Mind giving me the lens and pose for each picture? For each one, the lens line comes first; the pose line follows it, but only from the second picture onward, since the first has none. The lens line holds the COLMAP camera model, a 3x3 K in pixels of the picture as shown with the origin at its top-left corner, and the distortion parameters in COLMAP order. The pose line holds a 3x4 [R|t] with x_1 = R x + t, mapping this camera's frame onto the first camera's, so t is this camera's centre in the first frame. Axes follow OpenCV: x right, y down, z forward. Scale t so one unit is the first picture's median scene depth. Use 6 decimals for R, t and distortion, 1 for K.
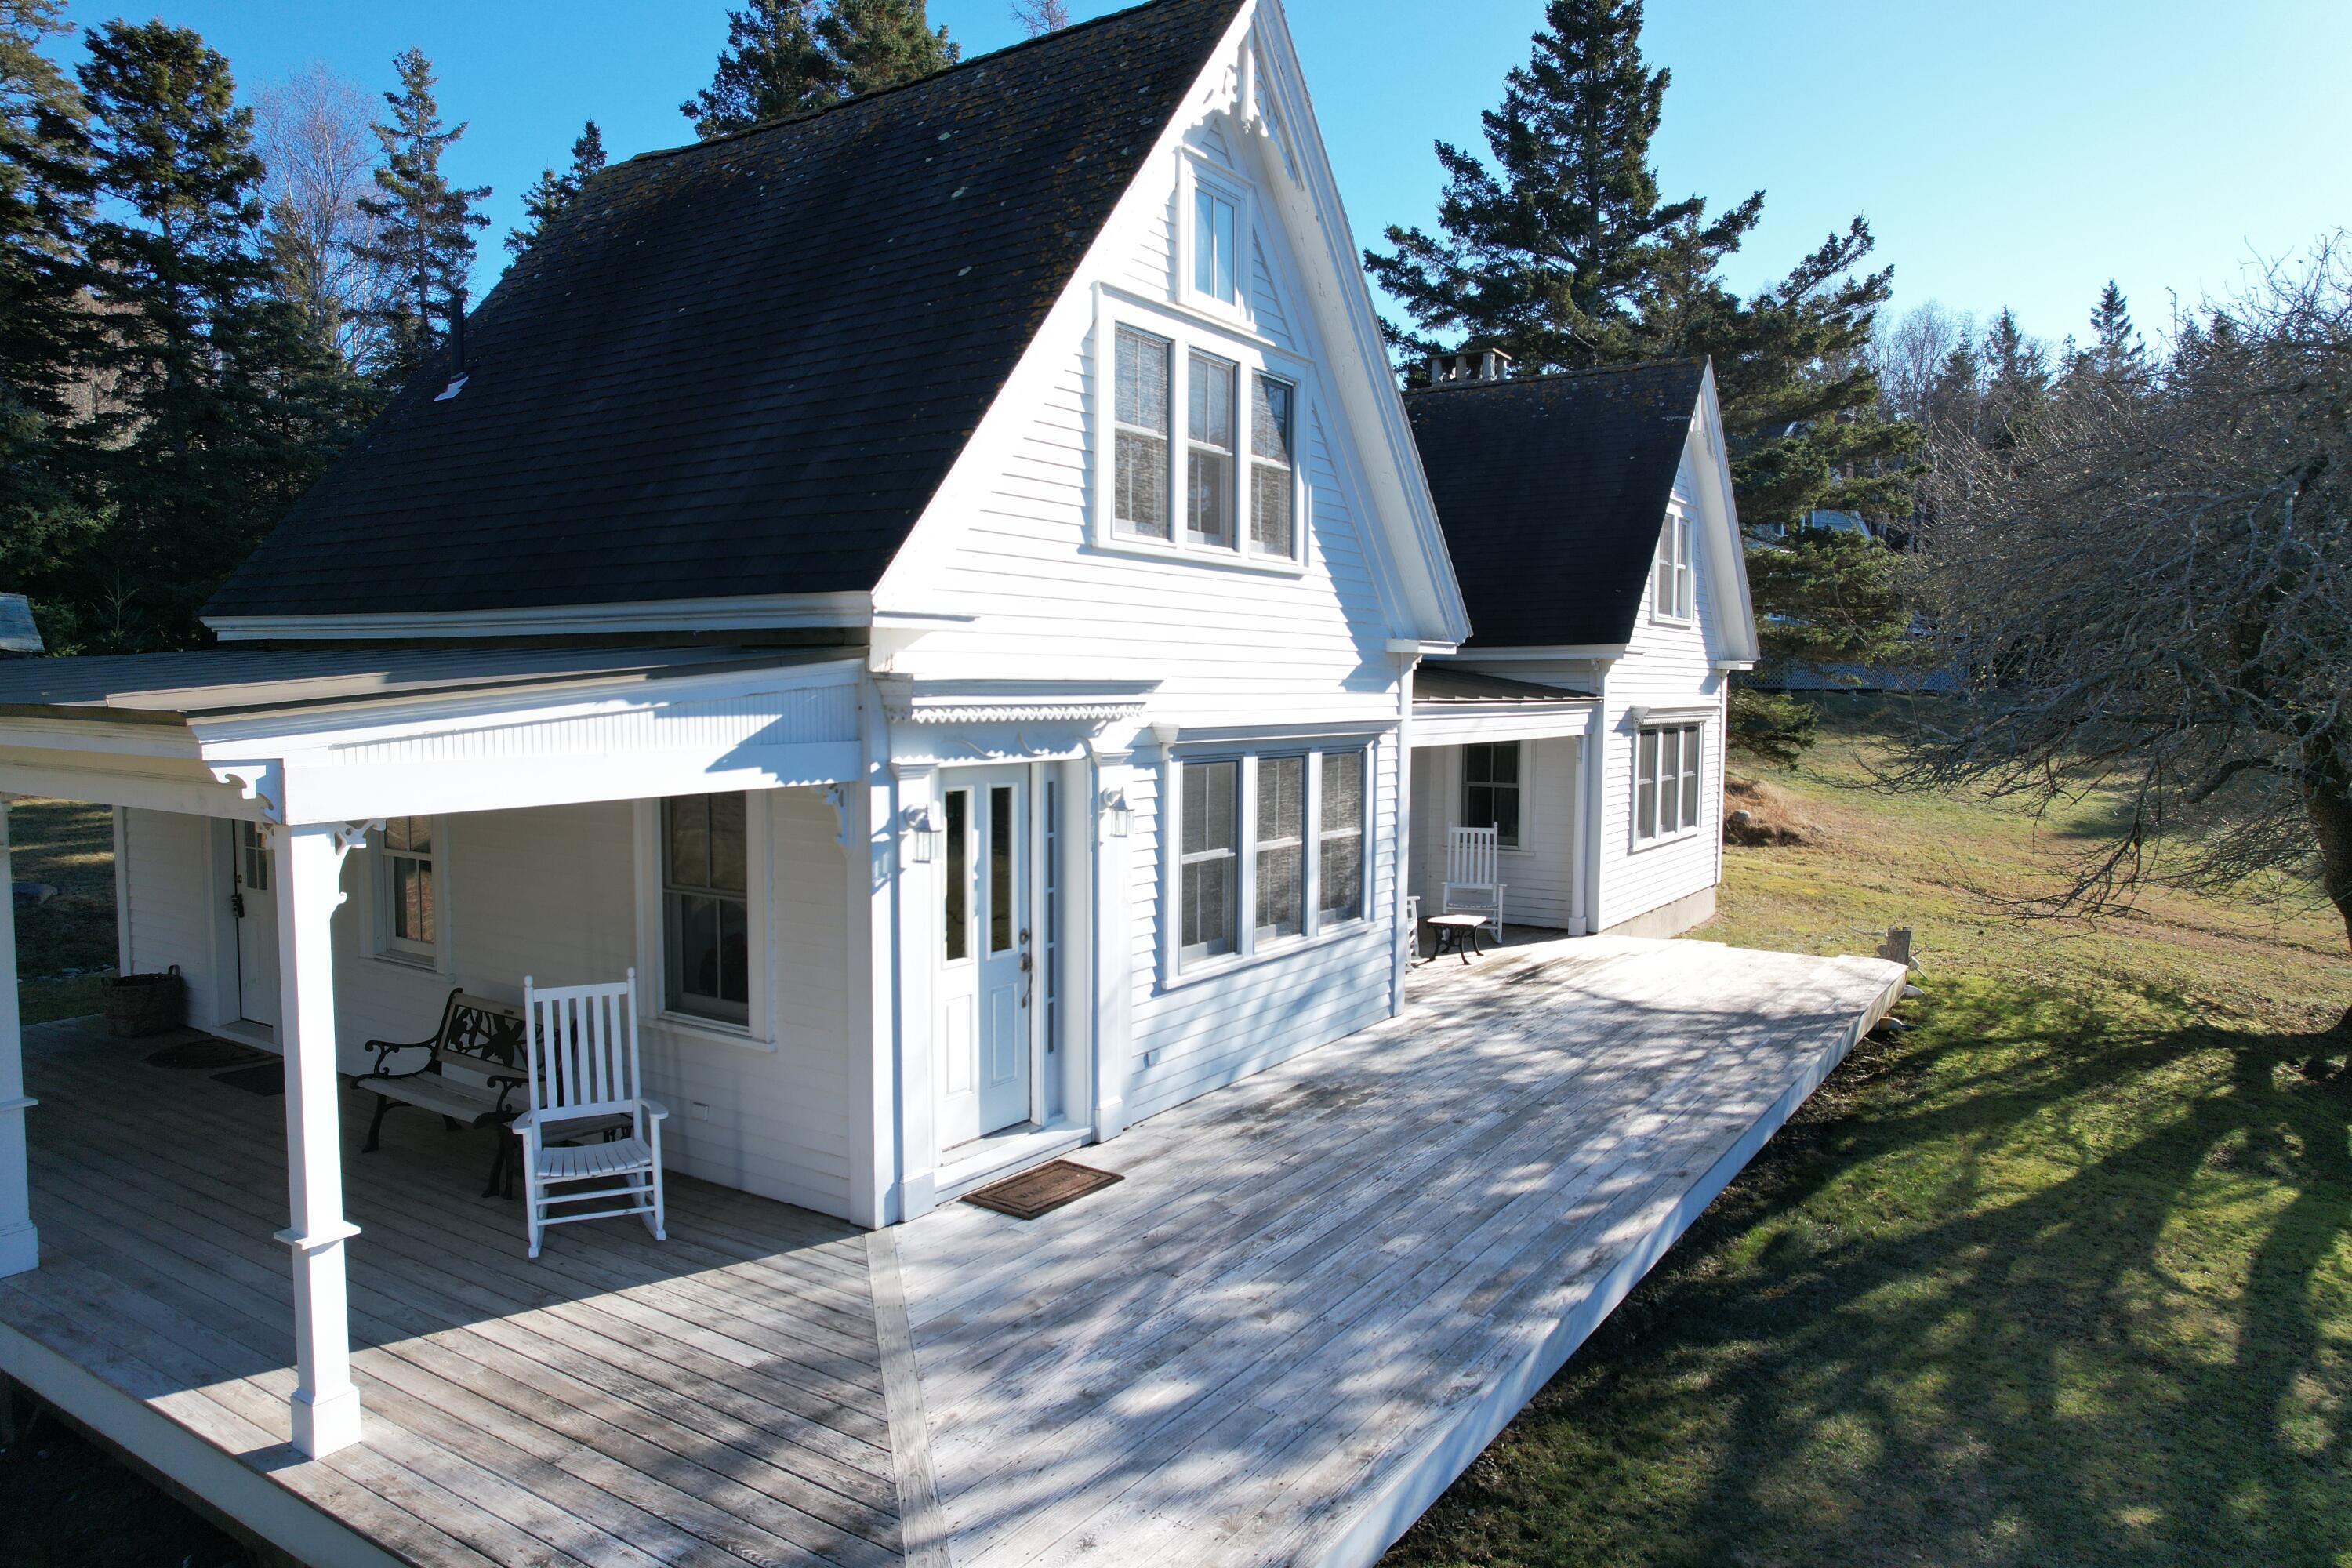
lens RADIAL K [[1498.2, 0, 1177.4], [0, 1498.2, 794.9], [0, 0, 1]] dist [-0.085419, 0.080575]
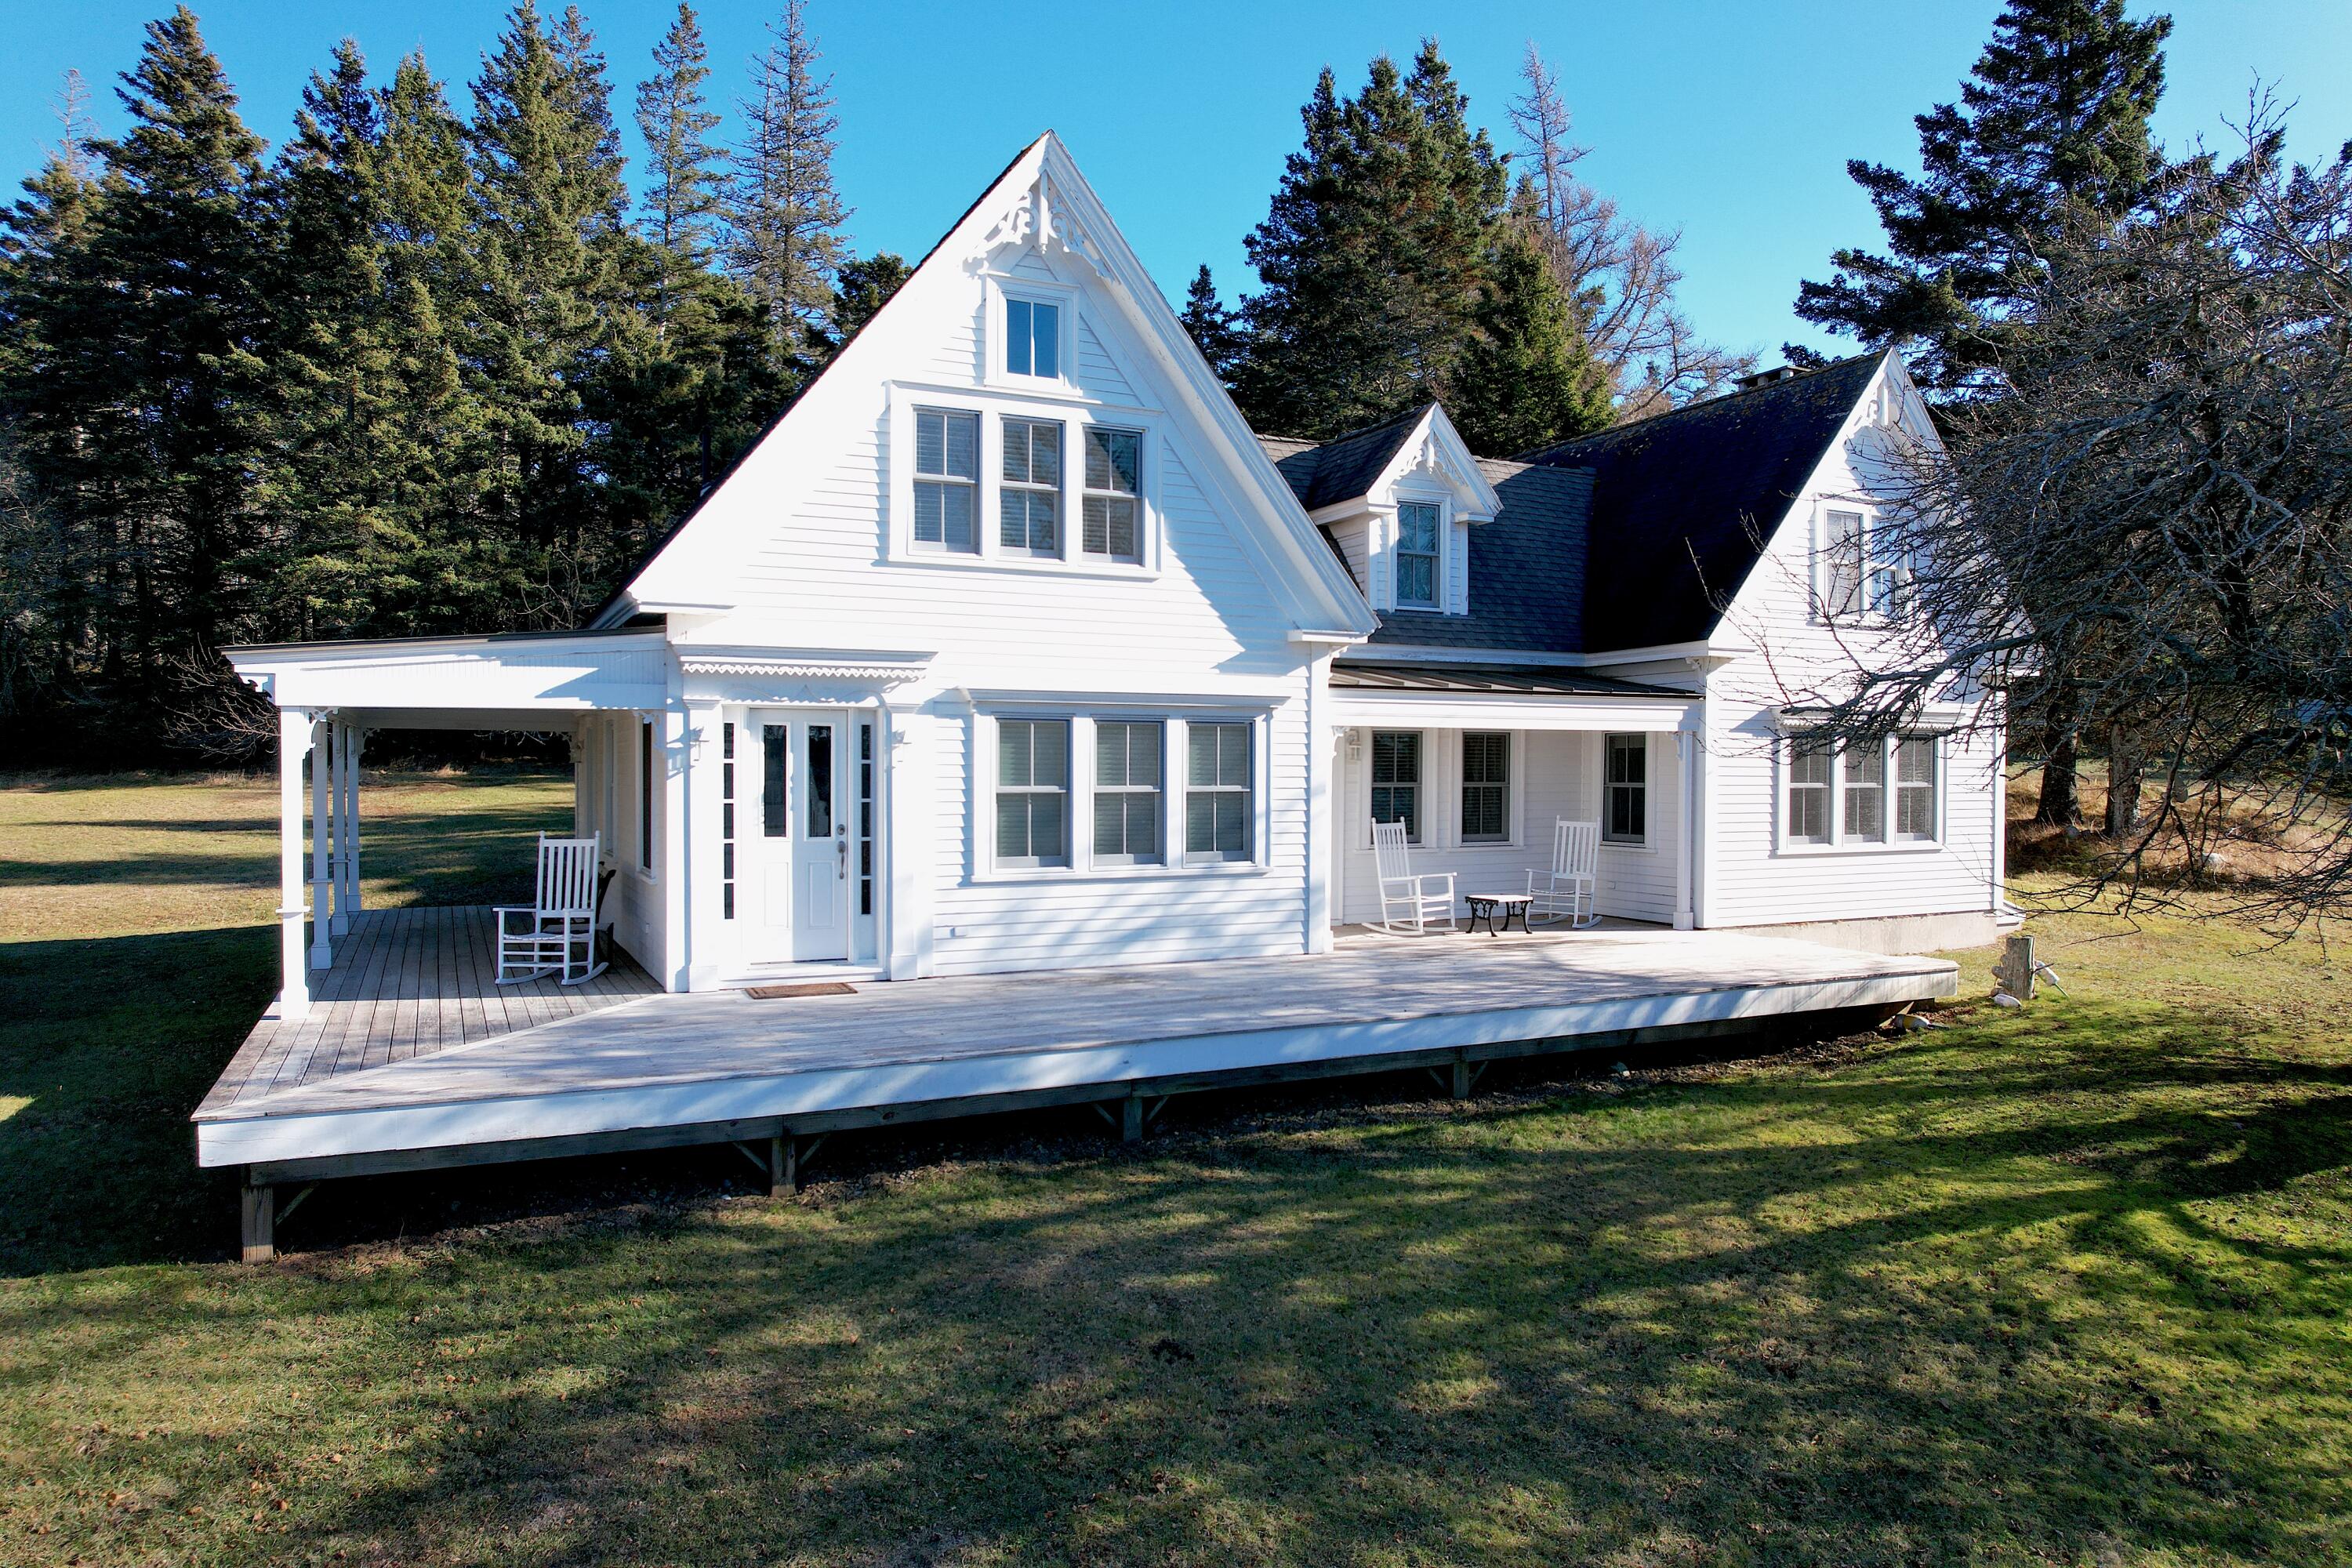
lens RADIAL K [[1484.9, 0, 1176.0], [0, 1484.9, 784.0], [0, 0, 1]] dist [-0.087625, 0.083979]
pose [[0.868148, 0.005635, -0.496273, 0.564367], [-0.035757, 0.998047, -0.051219, 0.070873], [0.495015, 0.062211, 0.866654, -0.055579]]
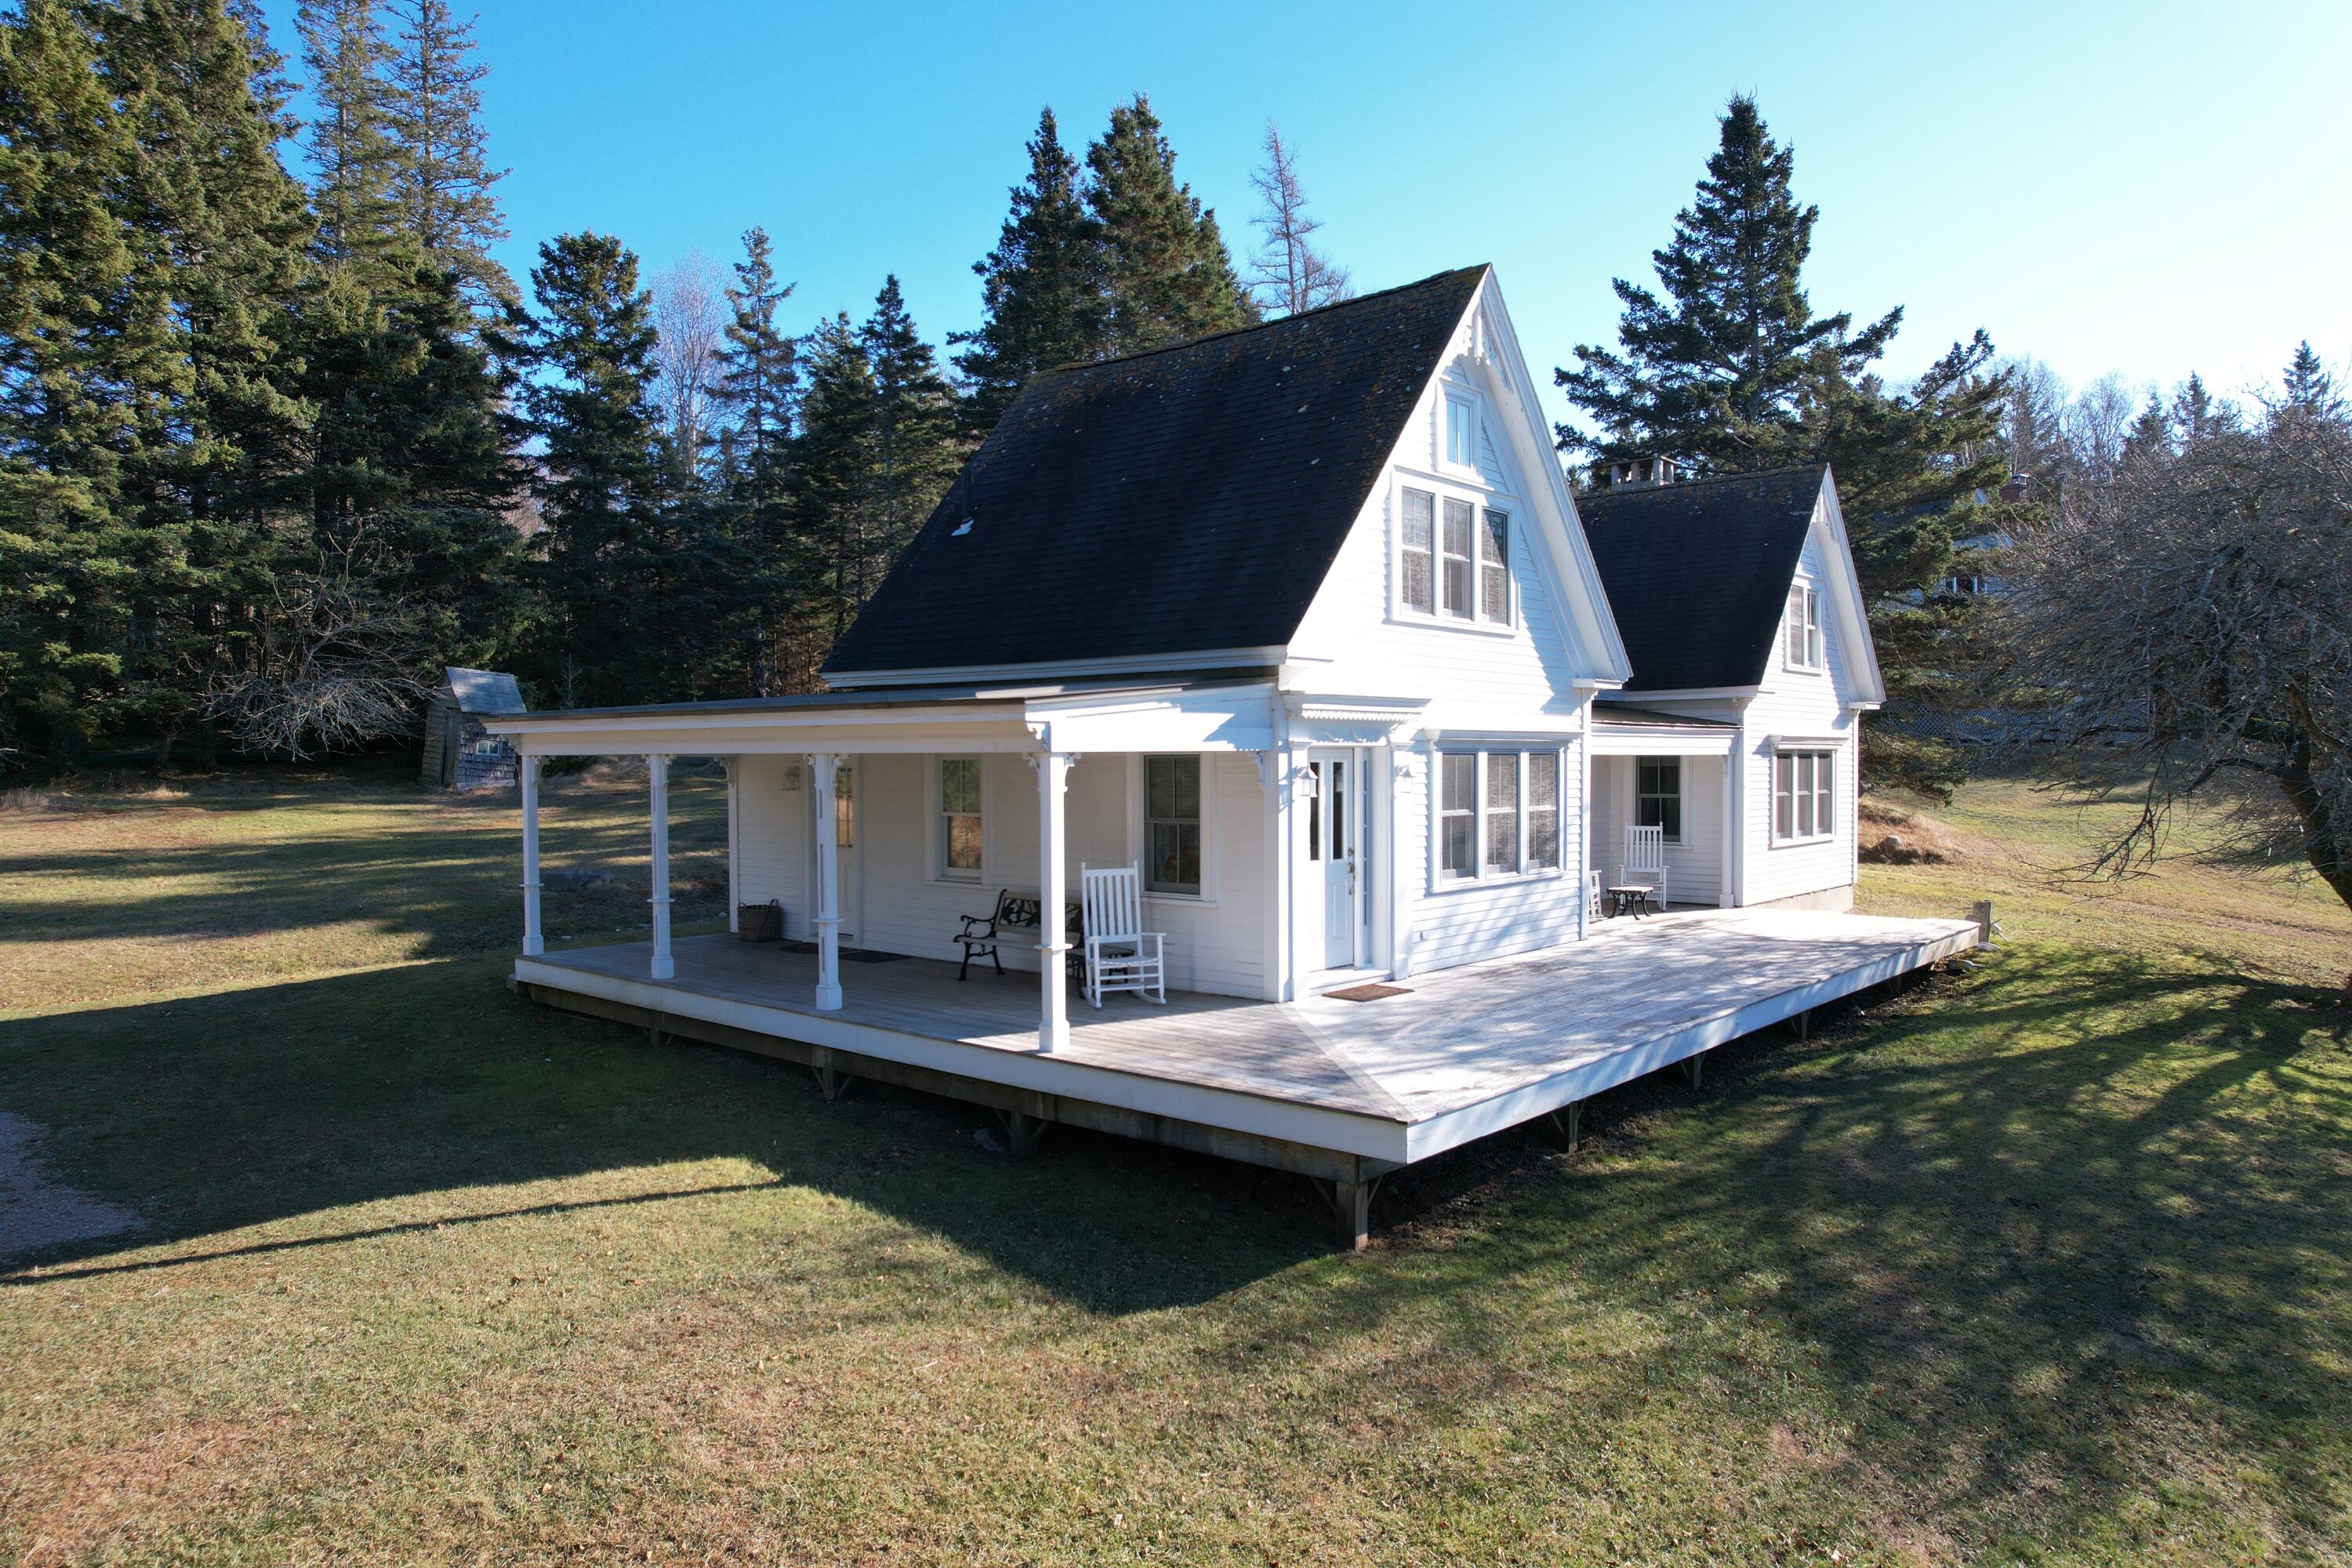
lens RADIAL K [[1481.9, 0, 1176.0], [0, 1481.9, 784.0], [0, 0, 1]] dist [-0.065435, 0.051931]
pose [[0.991297, -0.006609, -0.131475, -0.049089], [-0.000824, 0.998408, -0.056403, 0.070603], [0.131639, 0.056021, 0.989714, -0.420613]]
